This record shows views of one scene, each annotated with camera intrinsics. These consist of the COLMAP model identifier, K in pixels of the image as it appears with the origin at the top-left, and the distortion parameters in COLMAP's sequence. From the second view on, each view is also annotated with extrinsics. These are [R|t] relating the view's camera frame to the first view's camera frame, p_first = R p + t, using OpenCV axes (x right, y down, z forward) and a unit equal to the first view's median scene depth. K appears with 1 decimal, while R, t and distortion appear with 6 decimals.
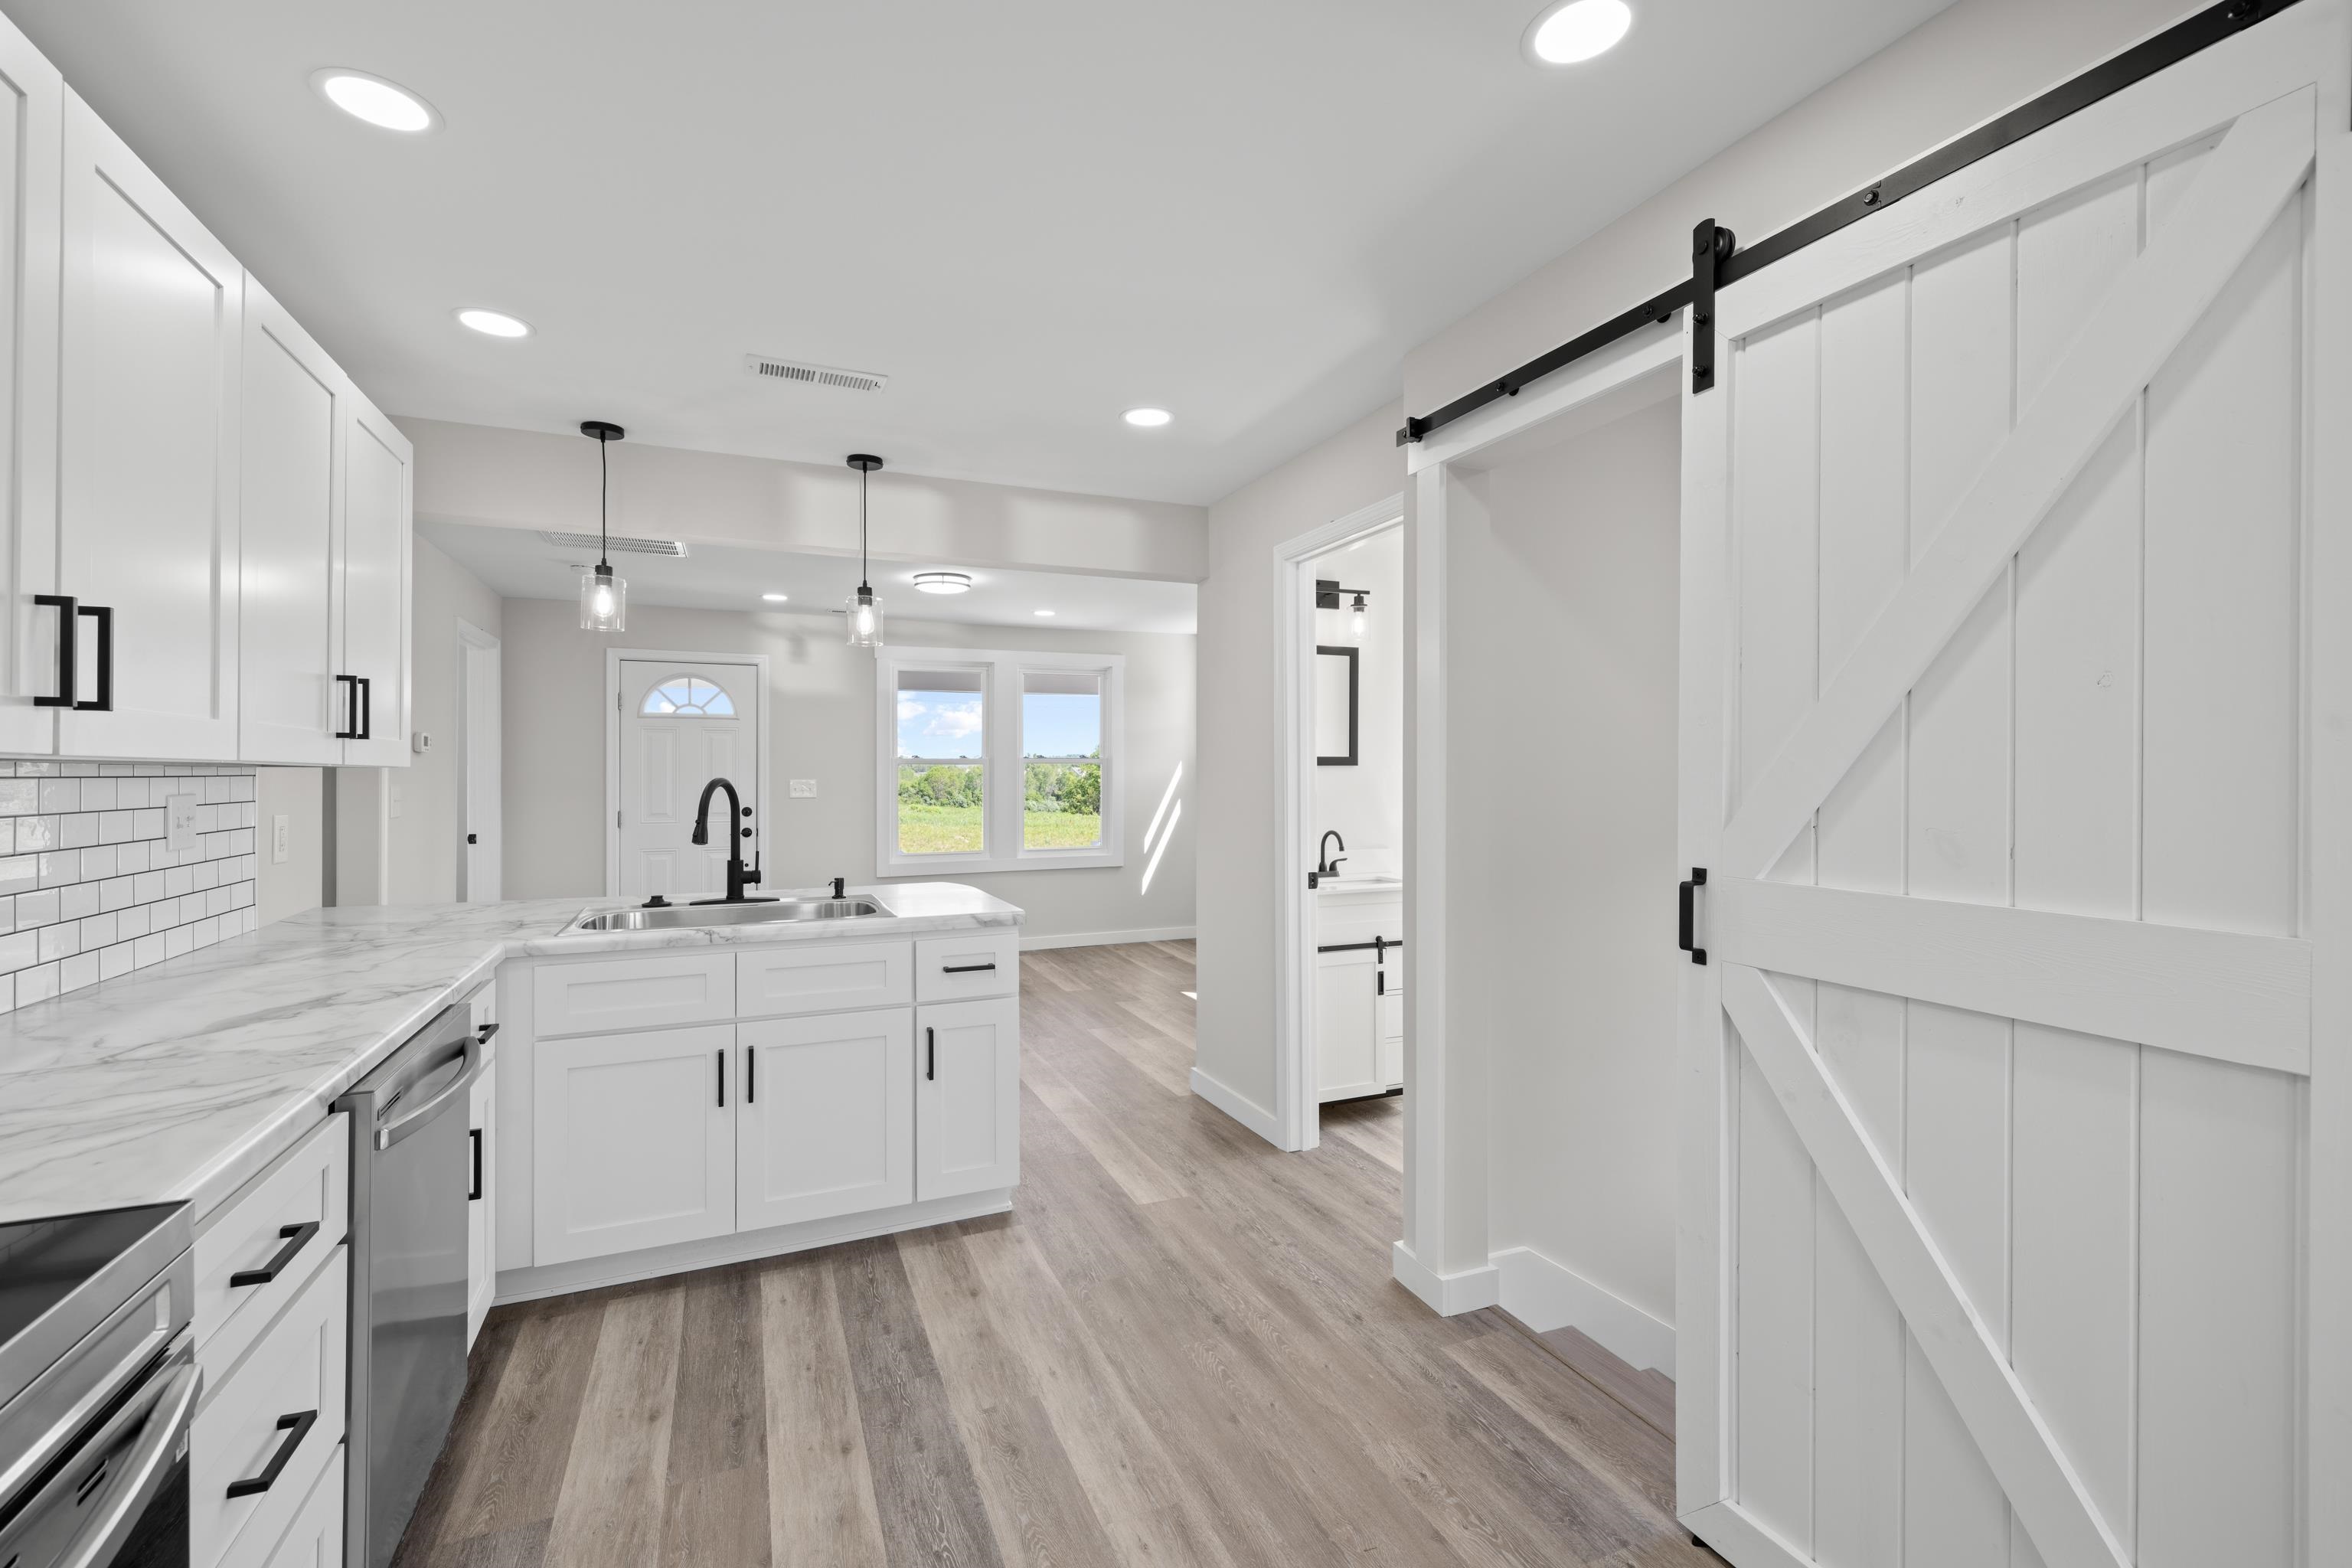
lens RADIAL K [[1014.0, 0, 1184.4], [0, 1014.0, 769.2], [0, 0, 1]] dist [-0.001780, 0.000364]
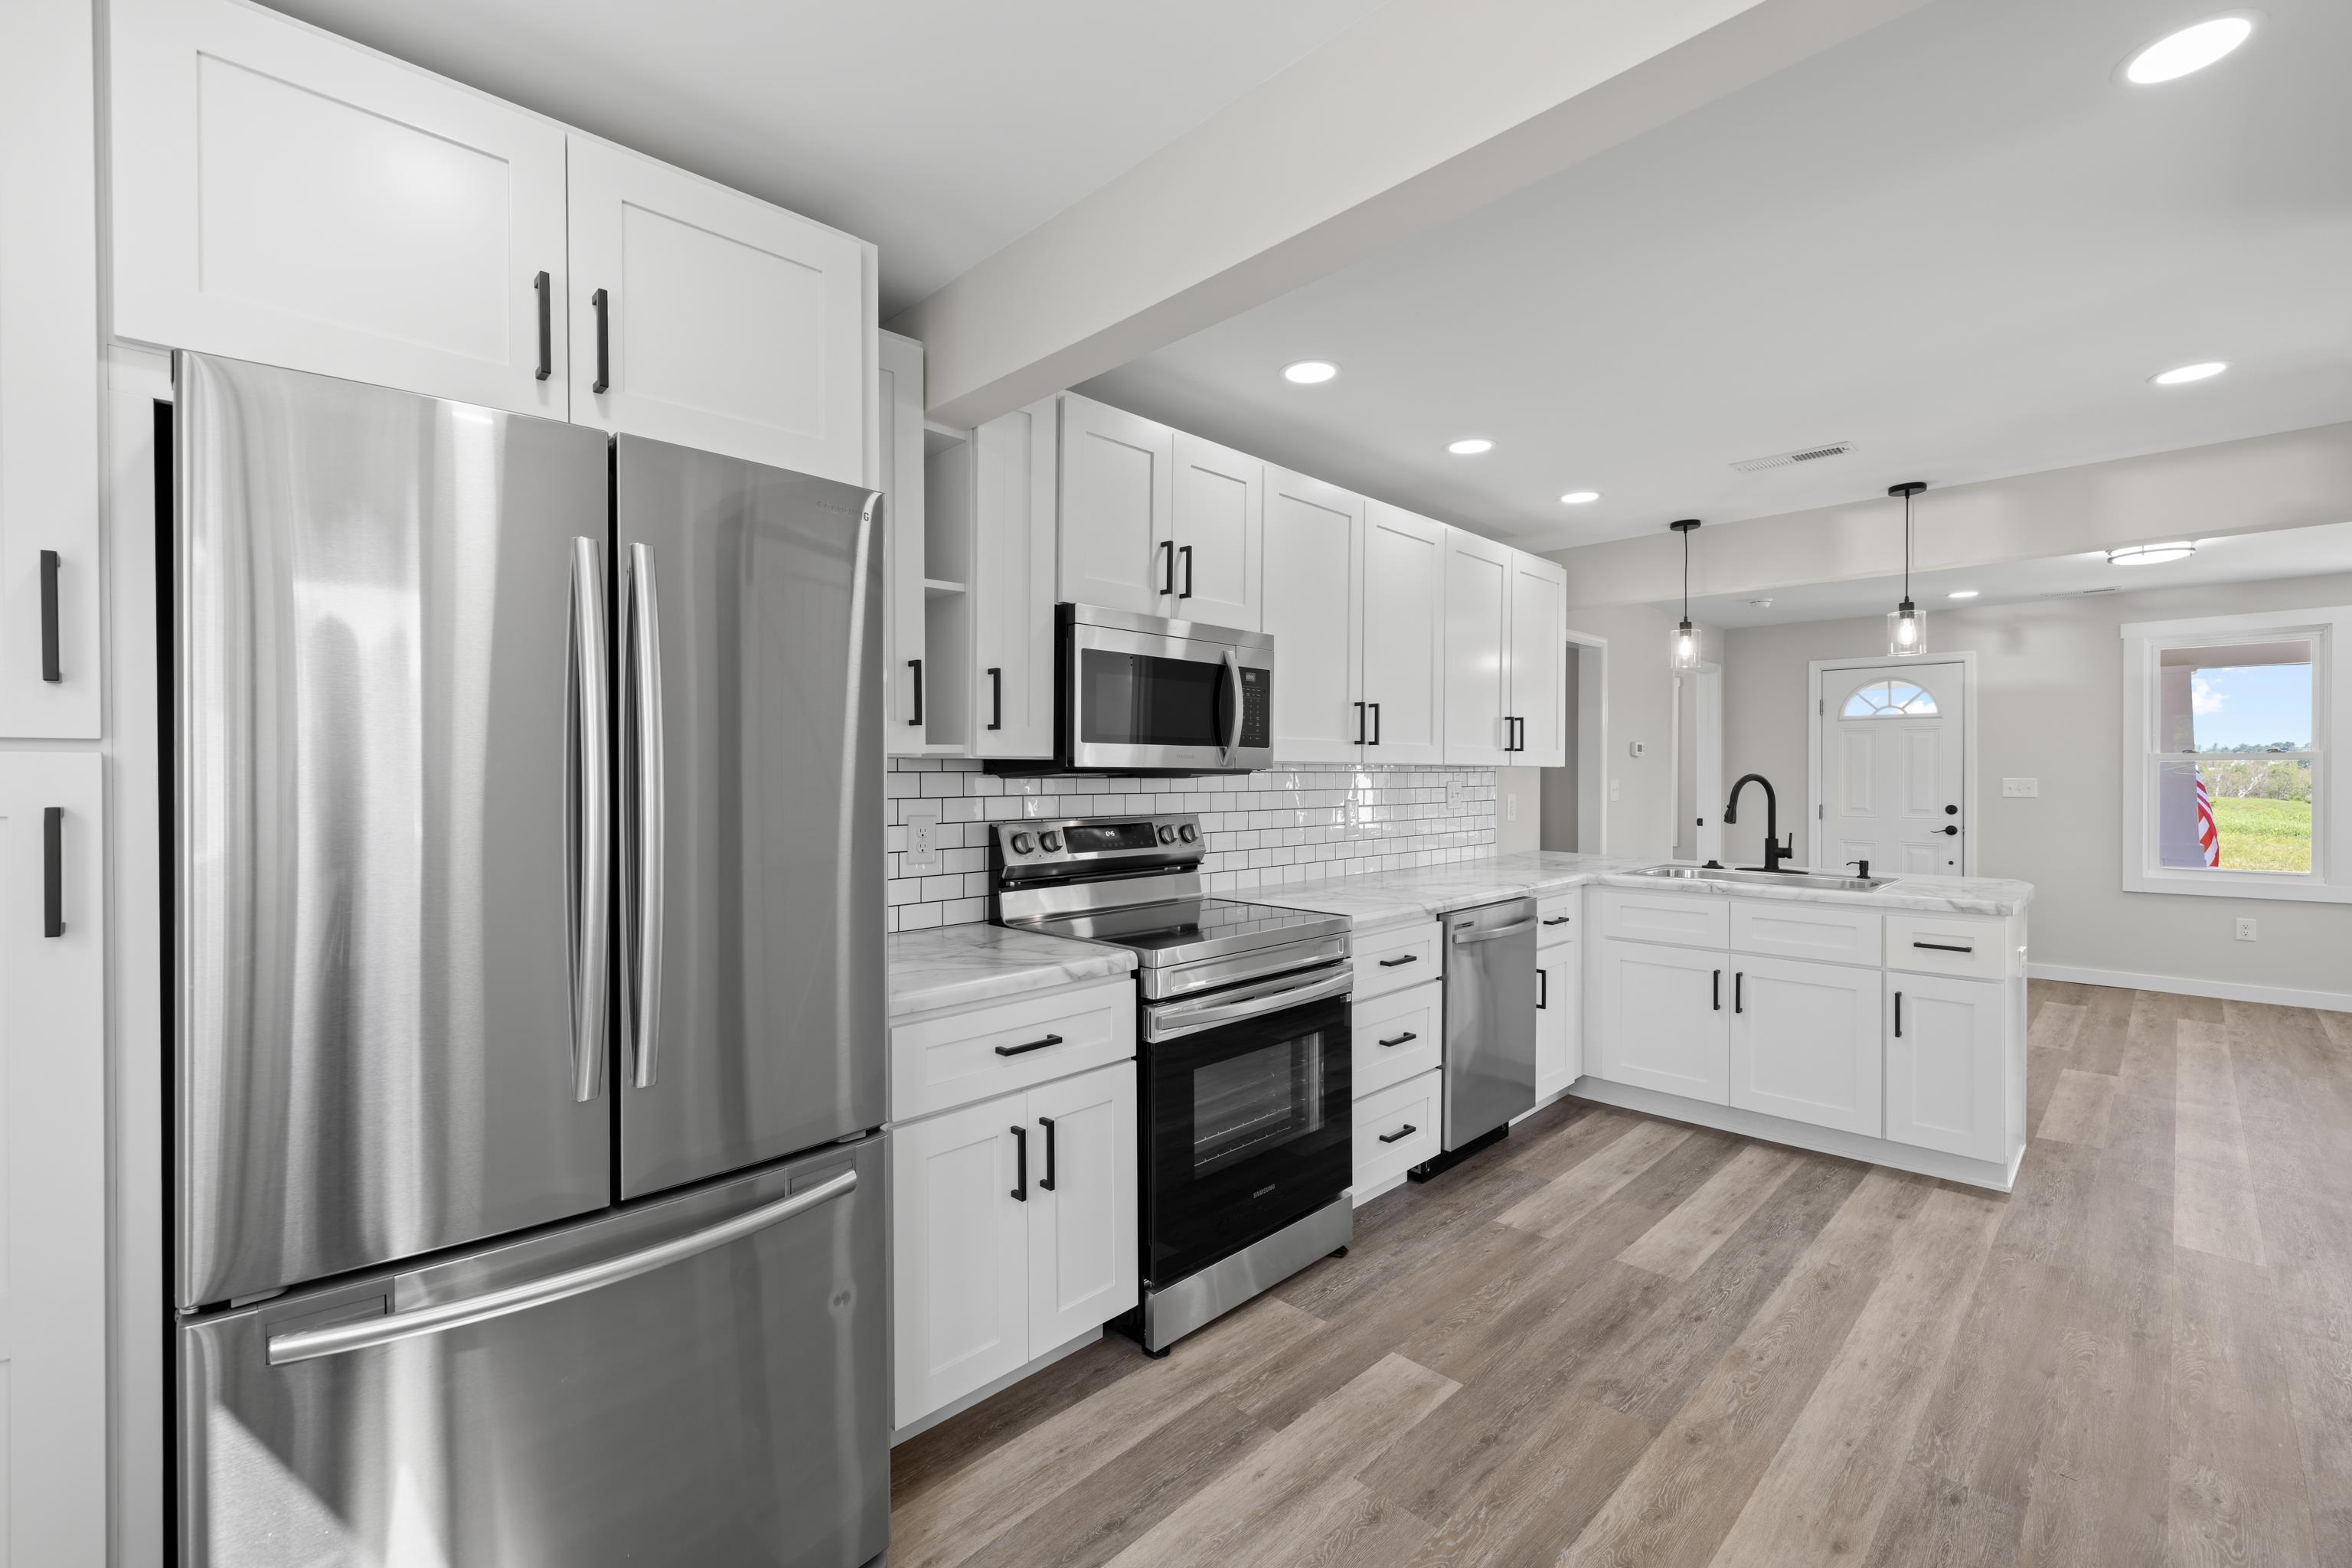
lens RADIAL K [[1014.0, 0, 1171.1], [0, 1014.0, 775.1], [0, 0, 1]] dist [-0.001780, 0.000364]
pose [[0.361803, 0.004366, -0.932245, 0.521759], [0.002177, 0.999982, 0.005528, 0.001181], [0.932252, -0.004030, 0.361787, -0.182964]]
